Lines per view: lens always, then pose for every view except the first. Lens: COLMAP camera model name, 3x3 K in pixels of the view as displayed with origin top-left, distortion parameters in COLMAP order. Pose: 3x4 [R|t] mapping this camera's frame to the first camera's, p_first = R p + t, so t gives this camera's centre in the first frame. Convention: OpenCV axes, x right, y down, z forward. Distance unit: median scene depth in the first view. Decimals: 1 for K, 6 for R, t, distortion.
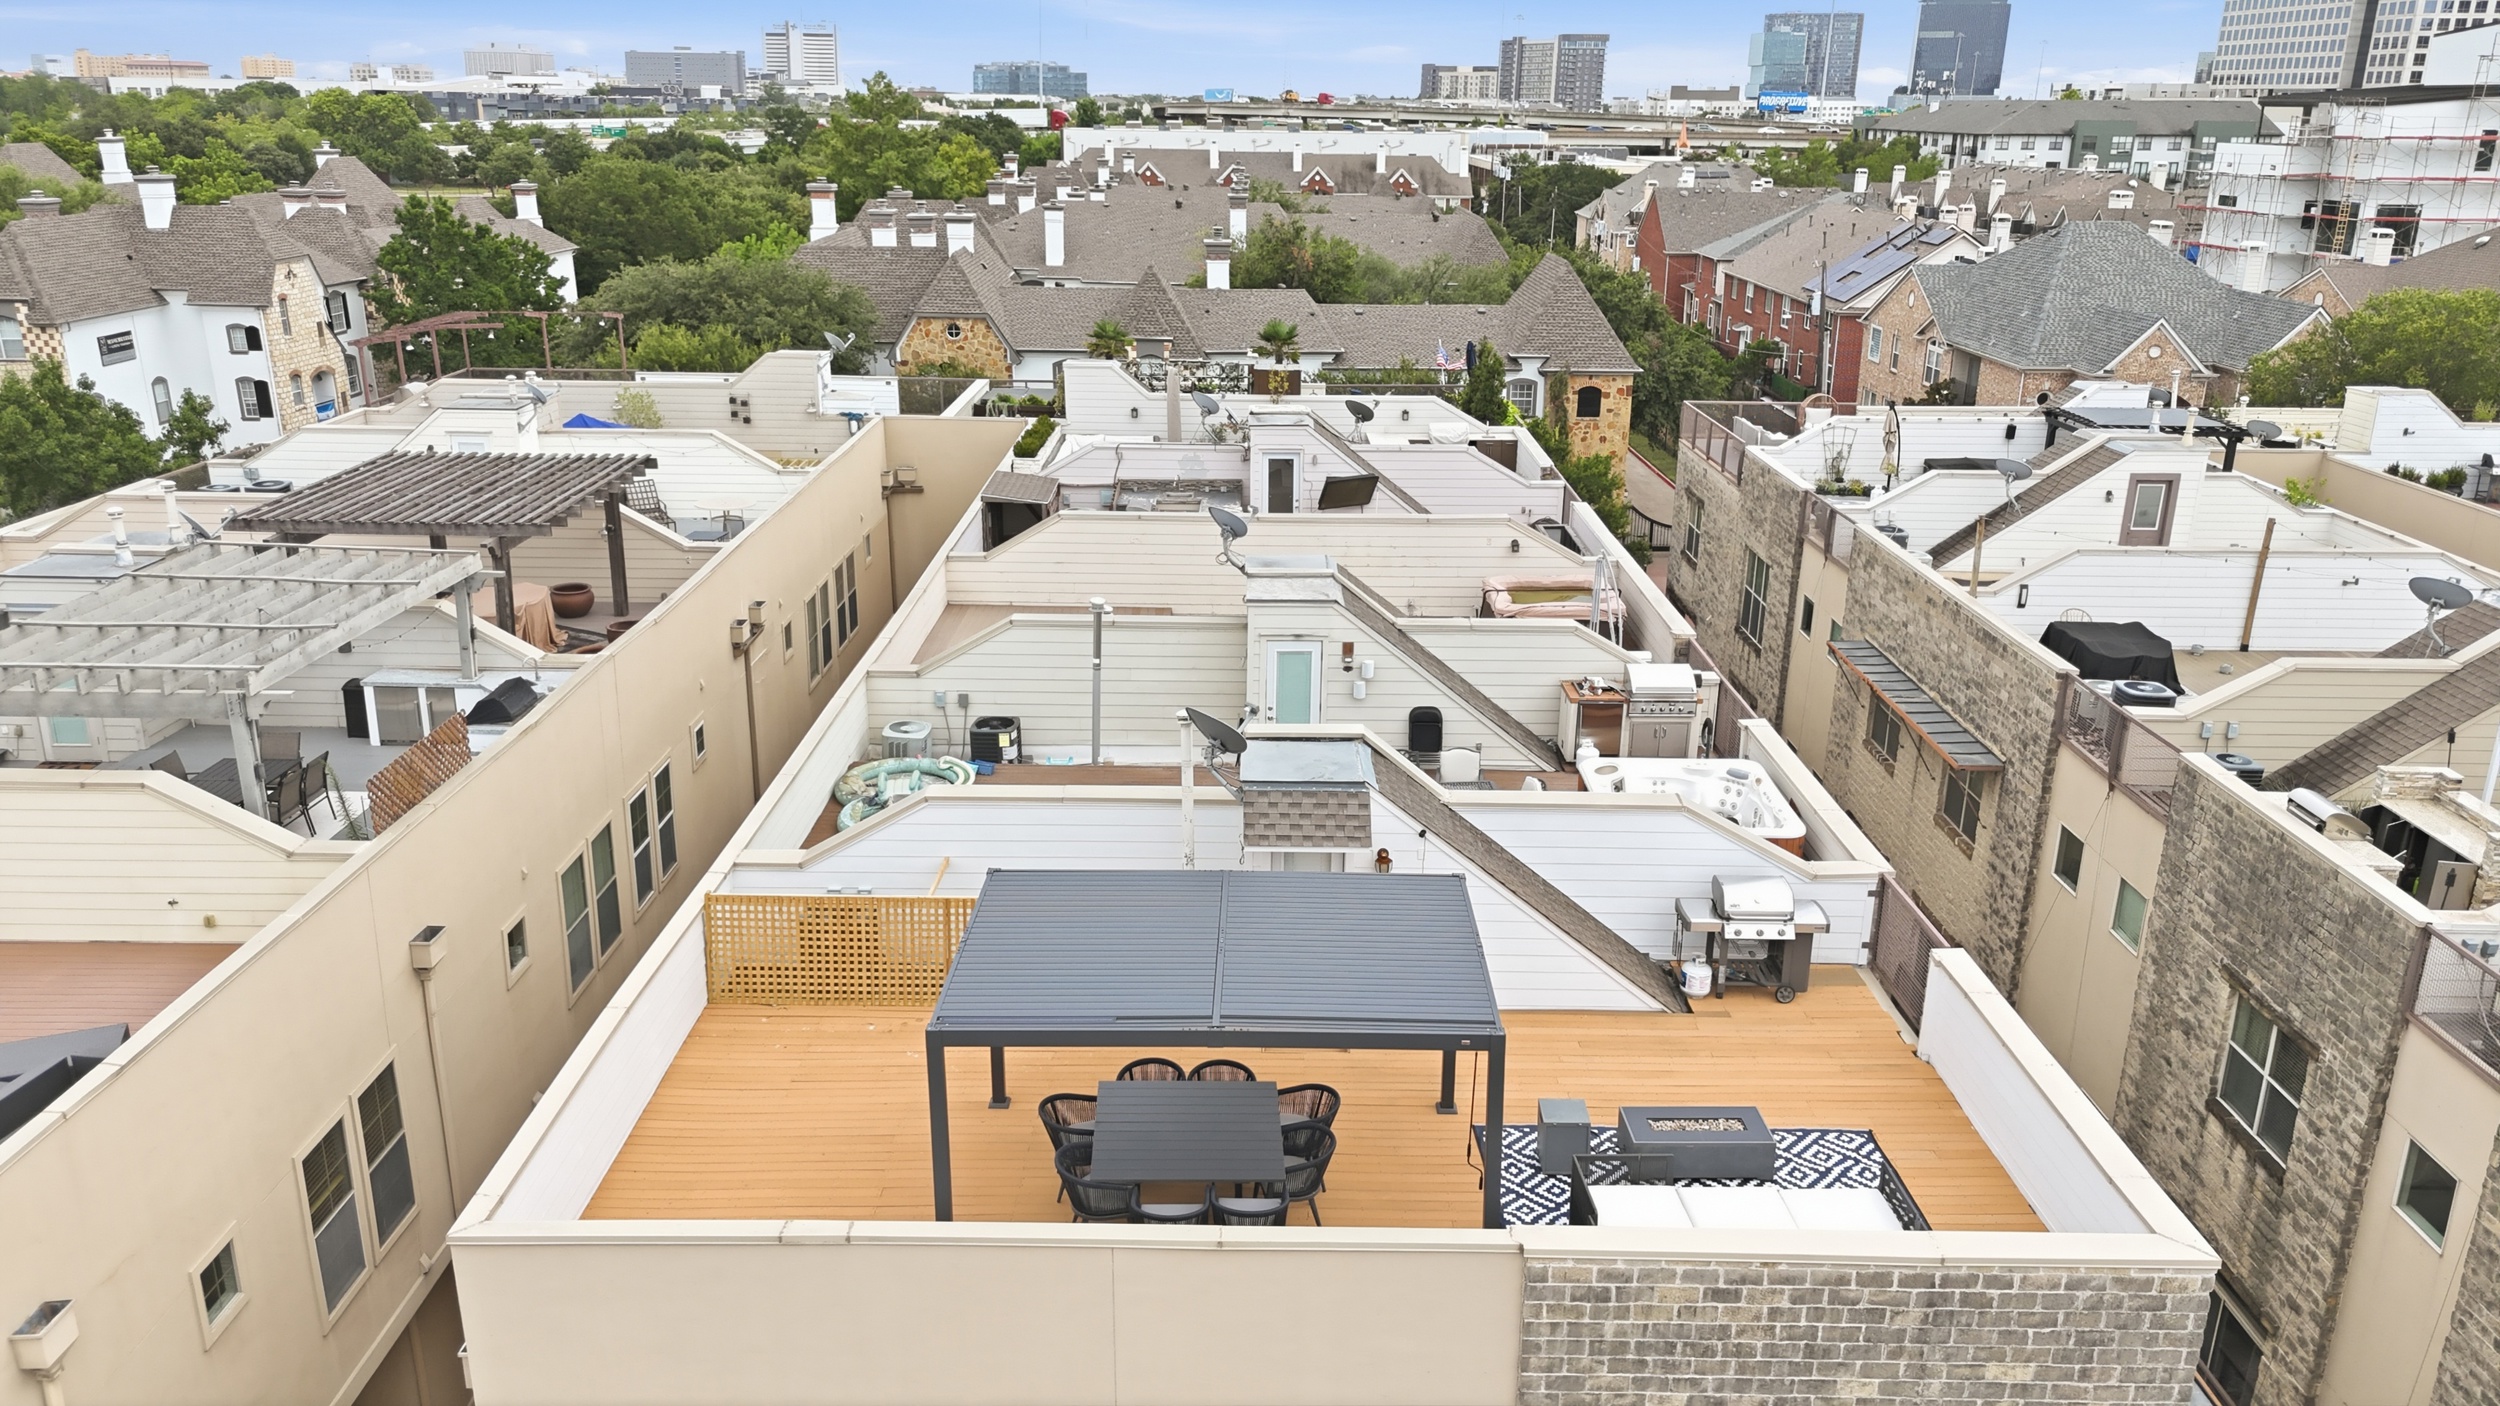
lens RADIAL K [[1838.0, 0, 1242.0], [0, 1838.0, 719.9], [0, 0, 1]] dist [0.065752, -0.064834]
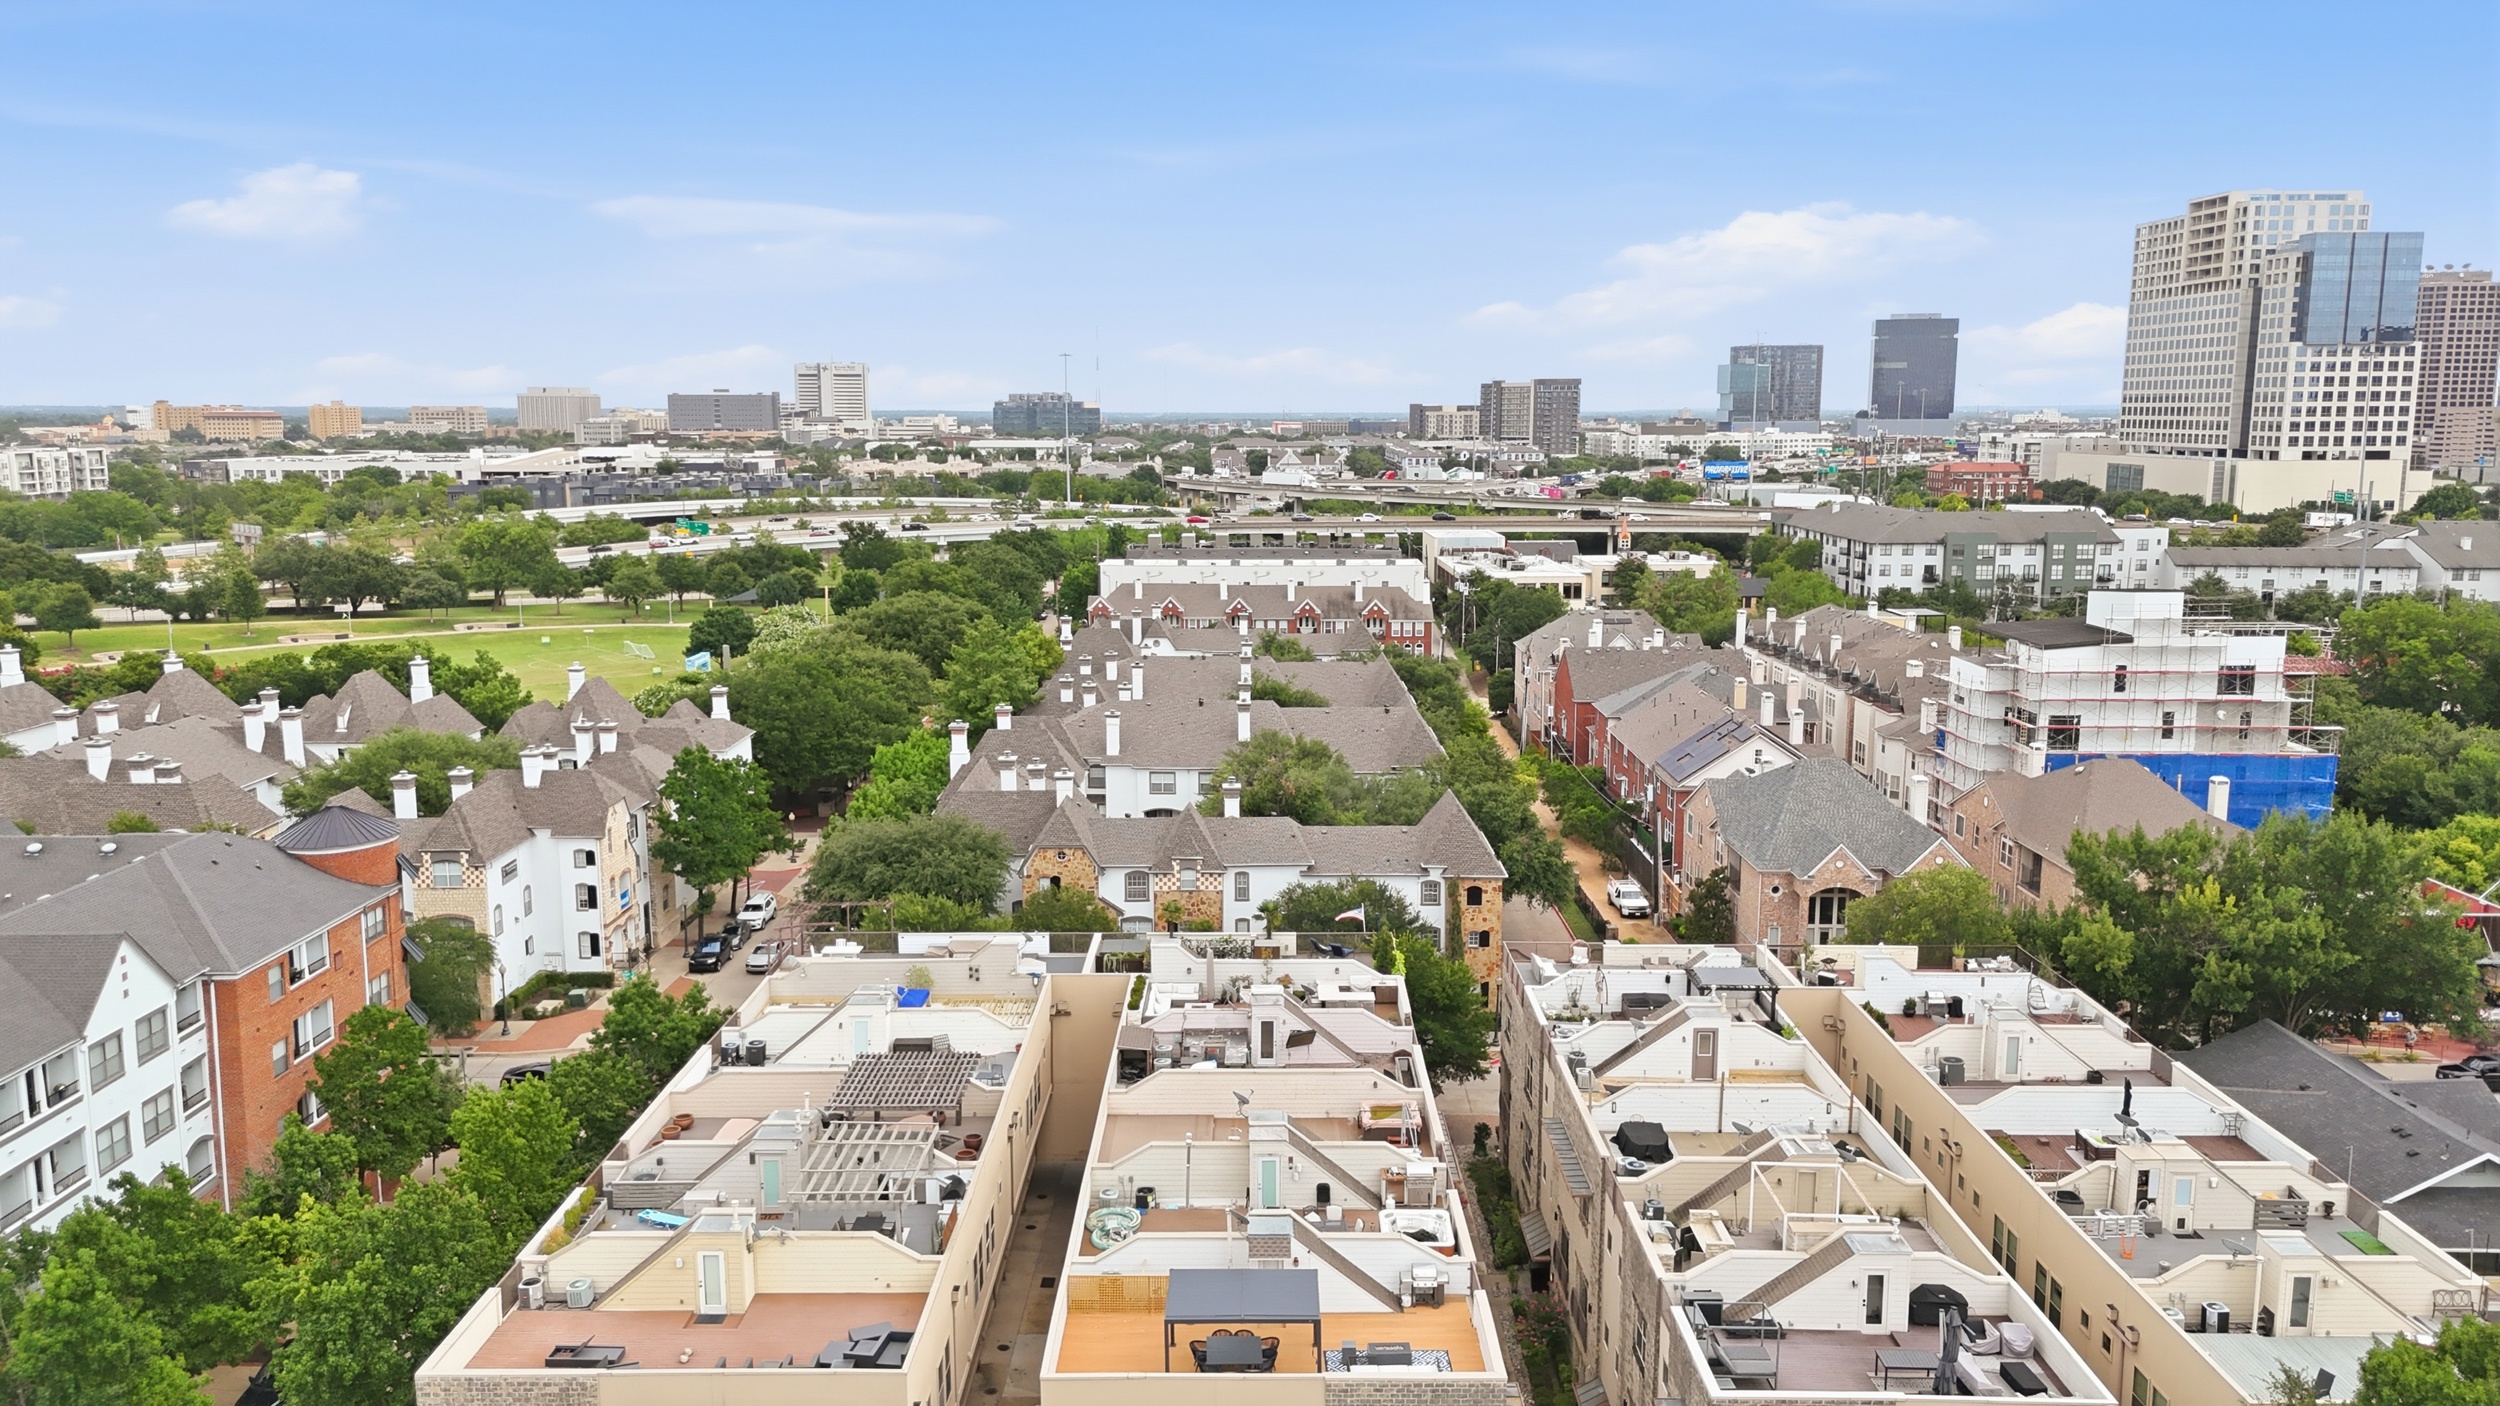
lens RADIAL K [[1838.0, 0, 1242.0], [0, 1838.0, 719.9], [0, 0, 1]] dist [0.065752, -0.064834]
pose [[0.999932, -0.011180, -0.003333, 0.002081], [0.010526, 0.987804, -0.155348, -0.079859], [0.005029, 0.155302, 0.987854, -0.515136]]
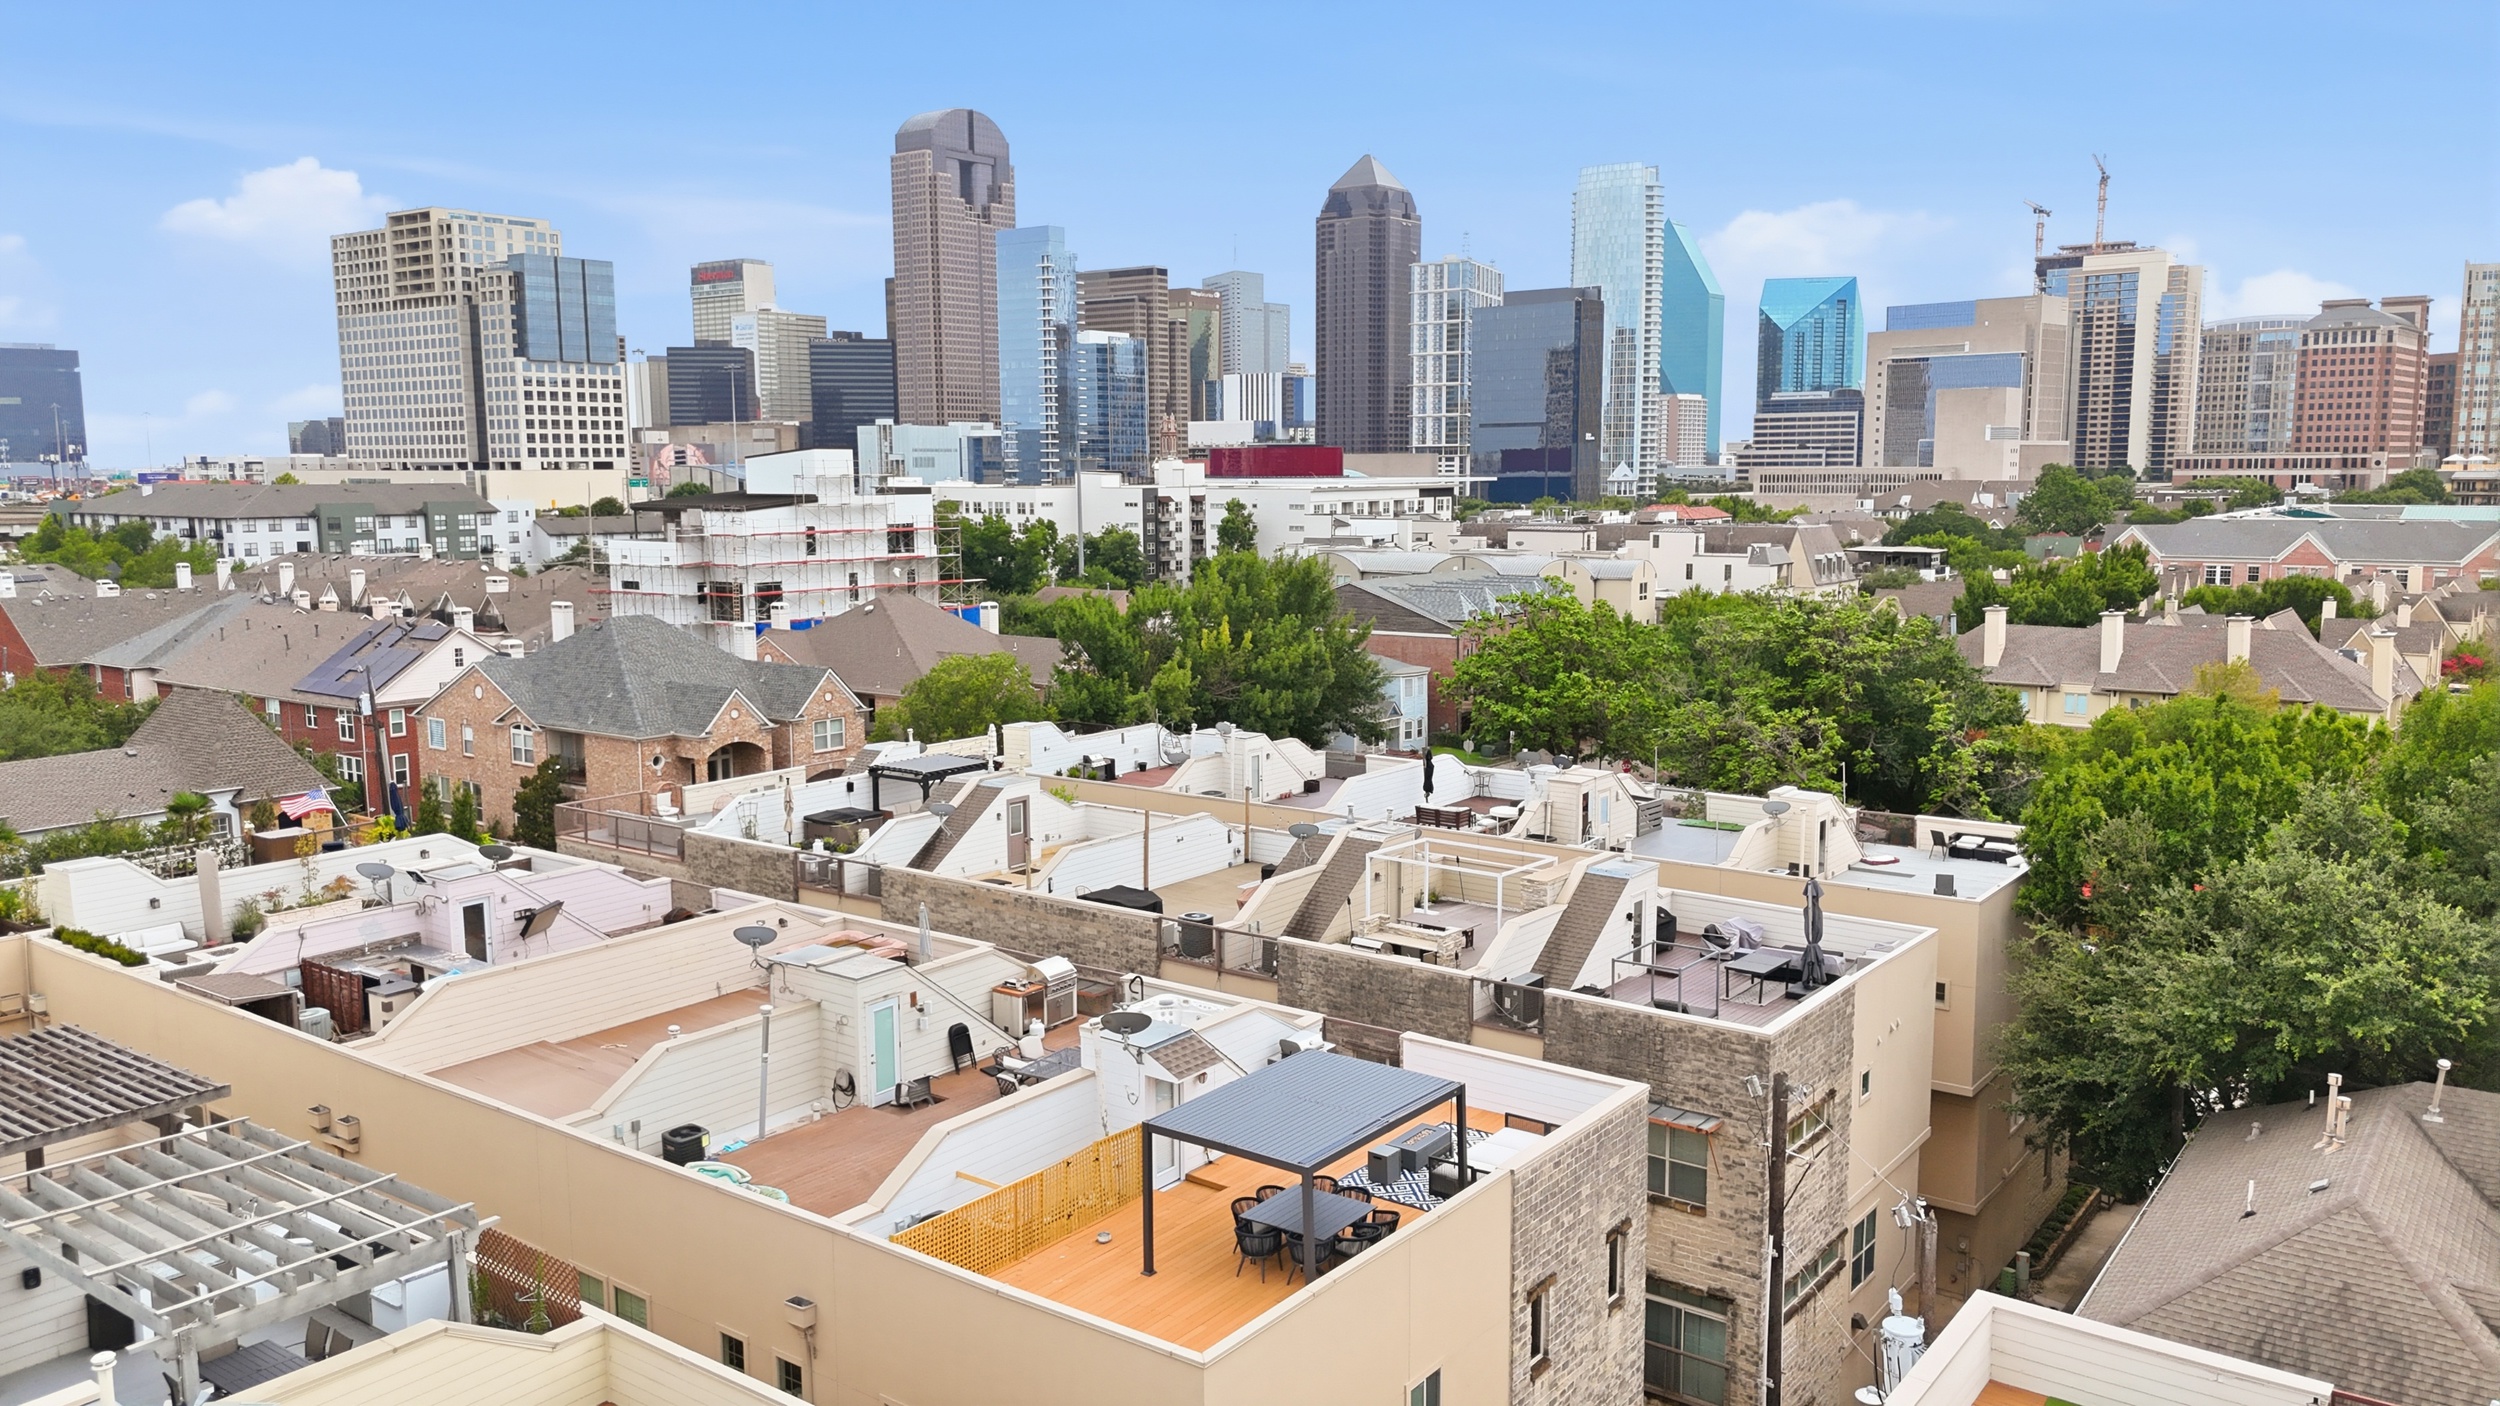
lens RADIAL K [[1838.0, 0, 1242.0], [0, 1838.0, 719.9], [0, 0, 1]] dist [0.065752, -0.064834]
pose [[0.599156, -0.125188, 0.790785, -0.296154], [0.267038, 0.962389, -0.049973, -0.035634], [-0.754787, 0.241112, 0.610051, -0.036624]]
